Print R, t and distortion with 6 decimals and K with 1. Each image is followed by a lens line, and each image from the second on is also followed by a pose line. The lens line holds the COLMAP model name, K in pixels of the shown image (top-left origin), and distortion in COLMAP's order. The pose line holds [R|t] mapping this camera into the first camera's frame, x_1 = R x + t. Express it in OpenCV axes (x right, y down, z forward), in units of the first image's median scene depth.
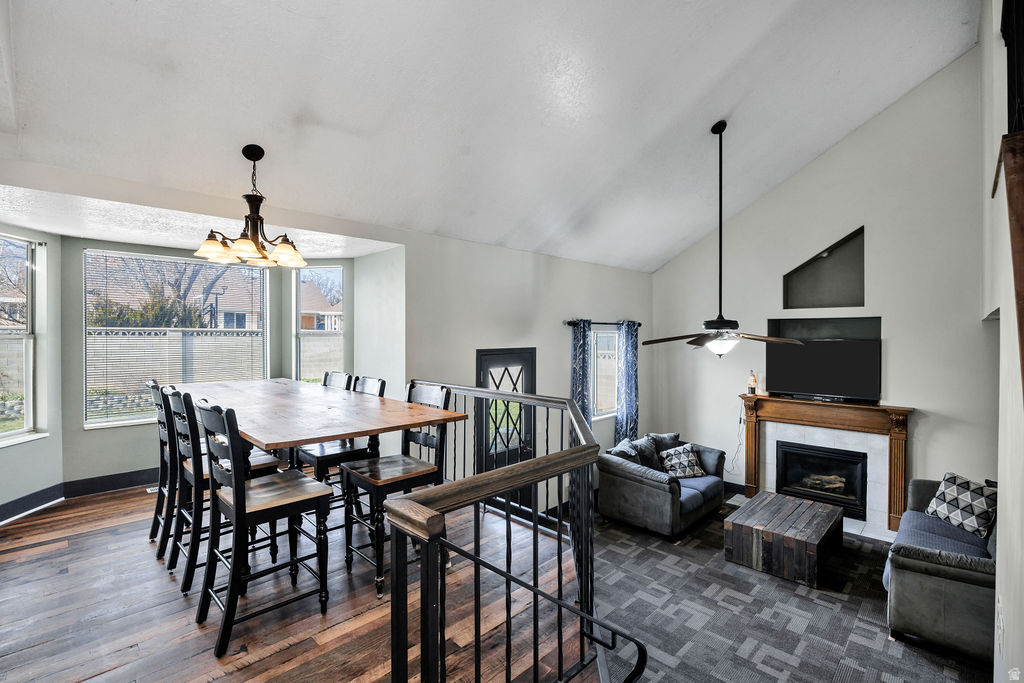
lens RADIAL K [[465.8, 0, 507.8], [0, 465.8, 336.5], [0, 0, 1]] dist [-0.000952, -0.000016]
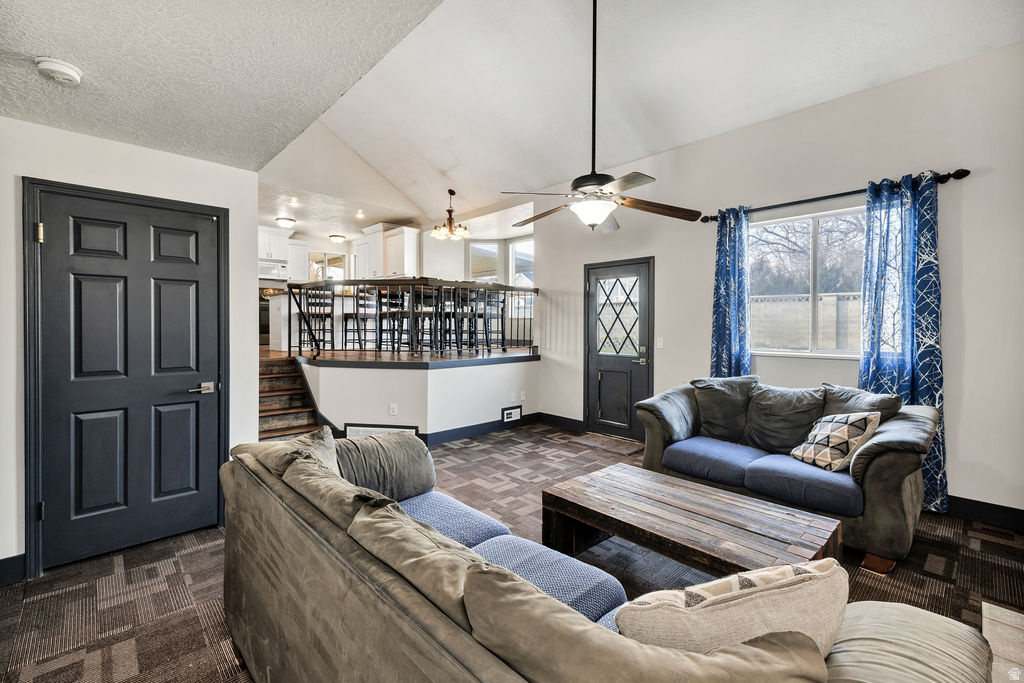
lens RADIAL K [[448.1, 0, 507.6], [0, 448.1, 329.1], [0, 0, 1]] dist [0.000118, -0.000007]
pose [[-0.031801, 0.007065, -0.999469, 1.042594], [-0.004900, 0.999962, 0.007225, 0.177605], [0.999482, 0.005127, -0.031765, 0.787170]]
